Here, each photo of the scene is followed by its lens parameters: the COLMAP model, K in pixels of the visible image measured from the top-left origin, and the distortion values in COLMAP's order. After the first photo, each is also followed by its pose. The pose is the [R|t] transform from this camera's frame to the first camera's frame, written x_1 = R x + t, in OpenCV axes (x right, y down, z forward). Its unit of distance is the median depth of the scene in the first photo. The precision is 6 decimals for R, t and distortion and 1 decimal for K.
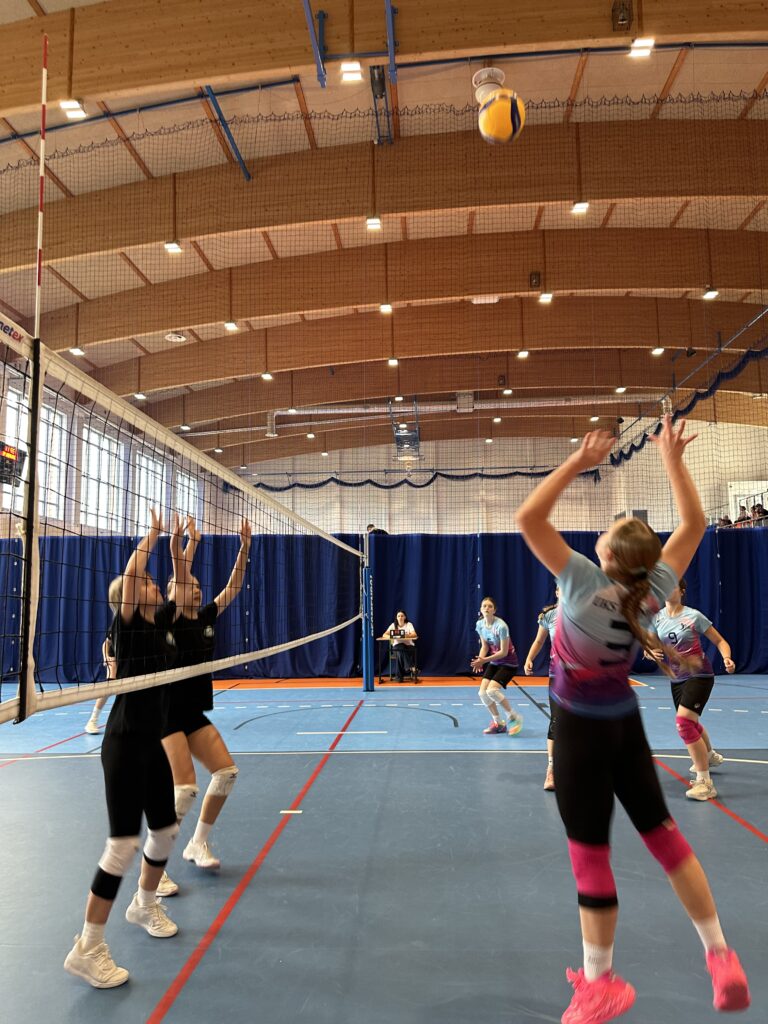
lens RADIAL K [[711.5, 0, 390.9], [0, 711.5, 504.4], [0, 0, 1]] dist [0.111159, -0.181932]
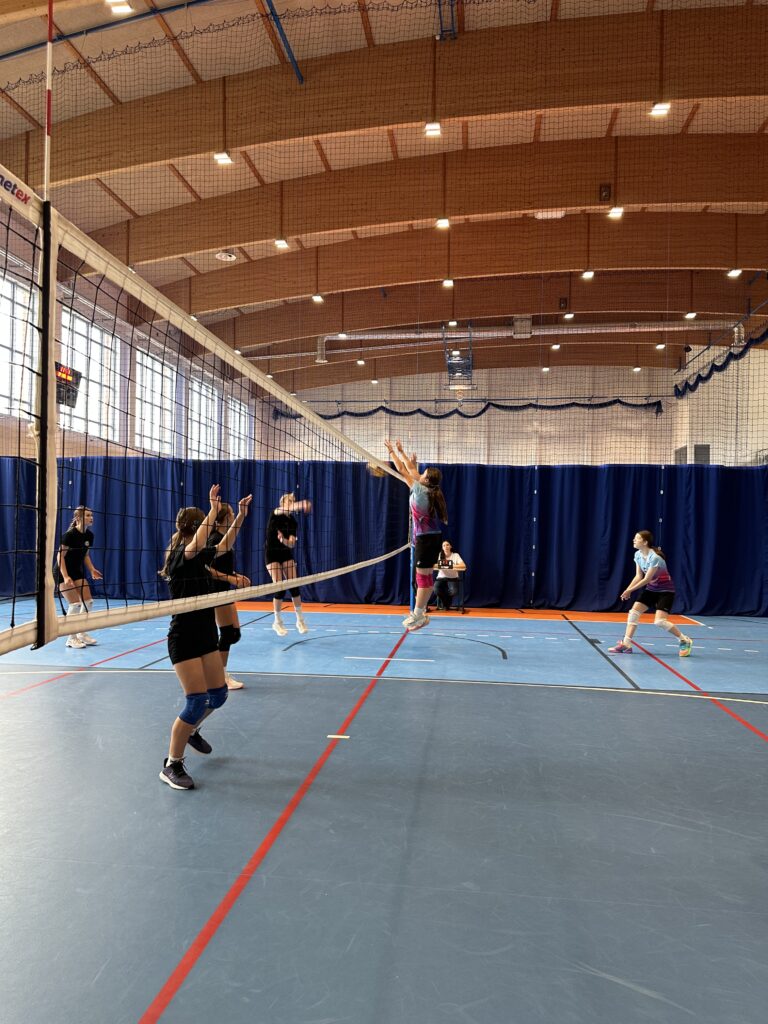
lens RADIAL K [[712.8, 0, 384.0], [0, 712.8, 512.0], [0, 0, 1]] dist [0.079102, -0.111484]
pose [[0.996752, 0.028434, -0.075347, -0.002673], [-0.020151, 0.993892, 0.108498, 0.002860], [0.077972, -0.106627, 0.991237, 0.015932]]
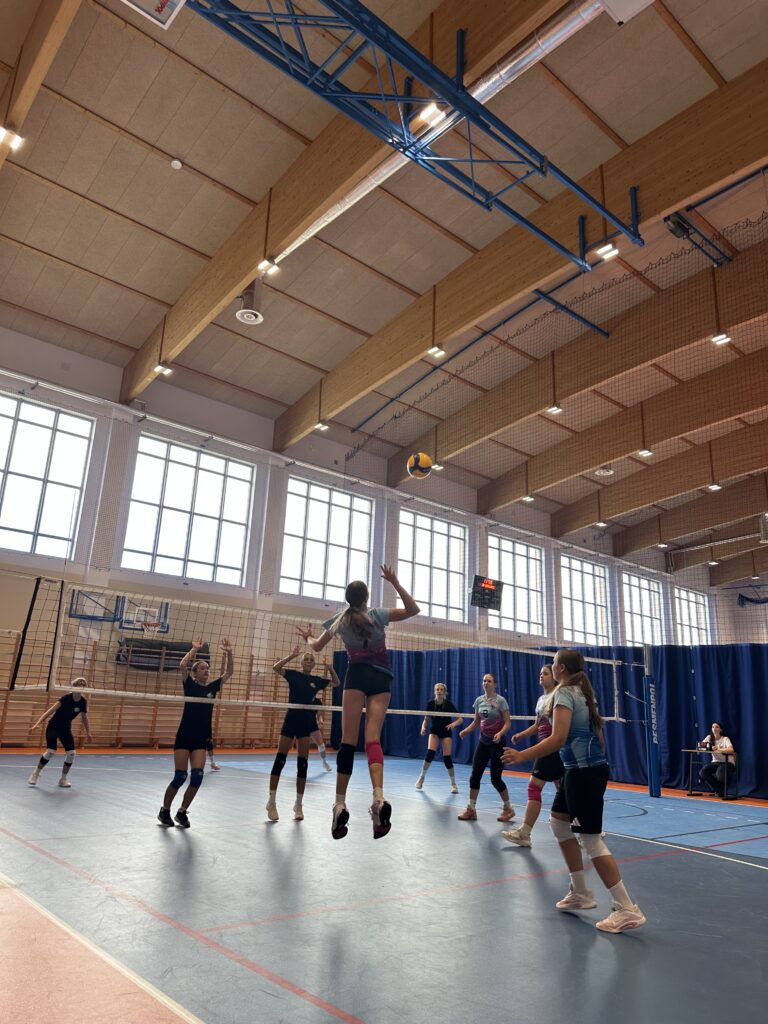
lens RADIAL K [[711.5, 0, 390.9], [0, 711.5, 504.4], [0, 0, 1]] dist [0.111159, -0.181932]
pose [[0.703795, -0.150989, -0.694172, 0.300430], [0.037189, 0.983643, -0.176248, 0.007510], [0.709429, 0.098227, 0.697898, -0.031192]]
